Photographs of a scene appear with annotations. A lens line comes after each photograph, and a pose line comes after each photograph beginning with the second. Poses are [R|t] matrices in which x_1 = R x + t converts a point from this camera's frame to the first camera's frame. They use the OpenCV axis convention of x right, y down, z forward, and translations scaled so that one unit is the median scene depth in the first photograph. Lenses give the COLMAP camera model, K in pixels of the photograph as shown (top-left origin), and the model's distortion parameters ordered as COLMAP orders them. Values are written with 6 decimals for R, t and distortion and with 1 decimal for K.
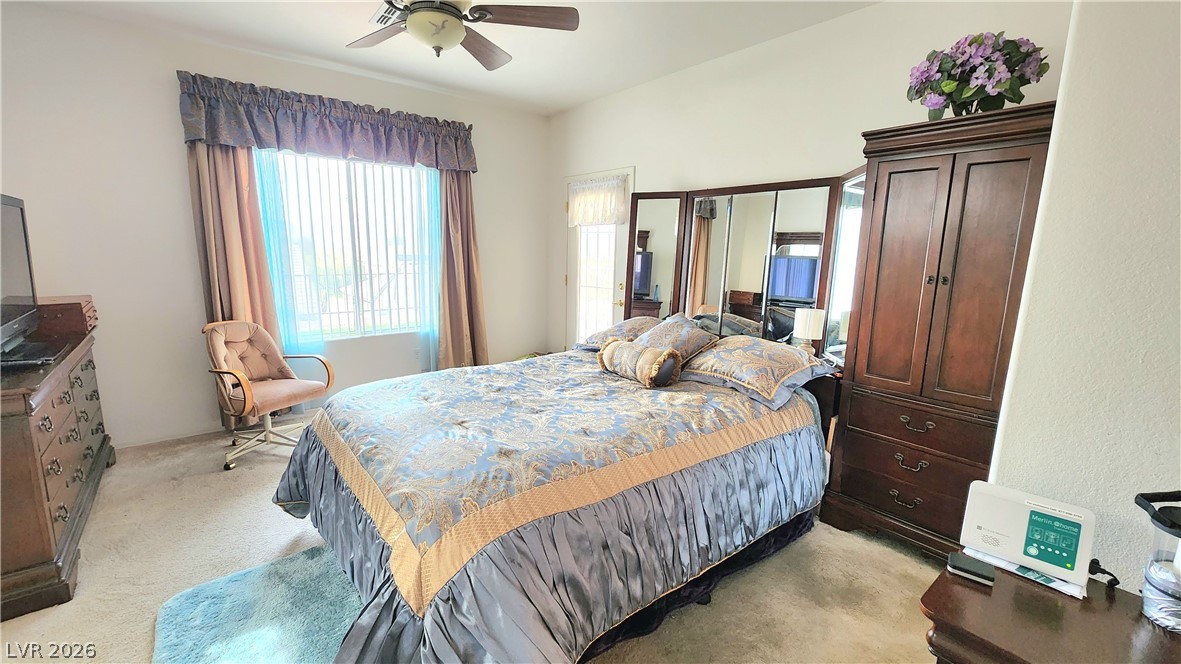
lens RADIAL K [[483.4, 0, 586.4], [0, 483.4, 332.2], [0, 0, 1]] dist [-0.000130, 0.000309]
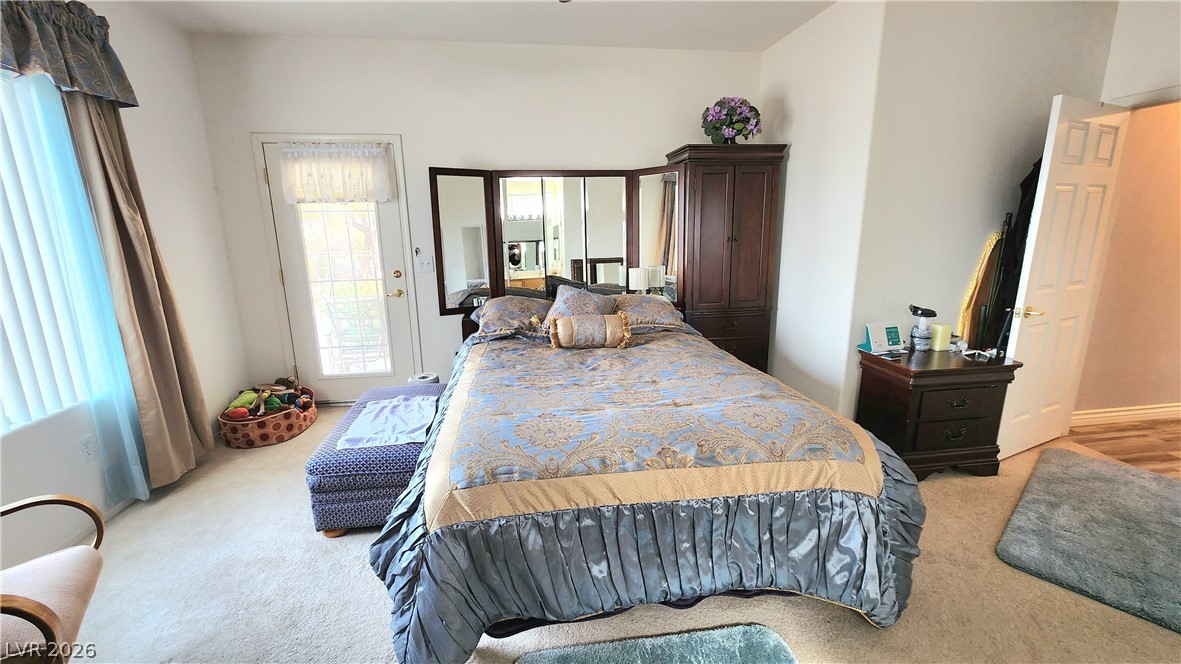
lens RADIAL K [[483.4, 0, 586.4], [0, 483.4, 332.2], [0, 0, 1]] dist [-0.000130, 0.000309]
pose [[0.508032, -0.211337, 0.835009, -0.806583], [0.175471, 0.974496, 0.139881, -0.090954], [-0.843275, 0.075456, 0.532159, 0.425856]]
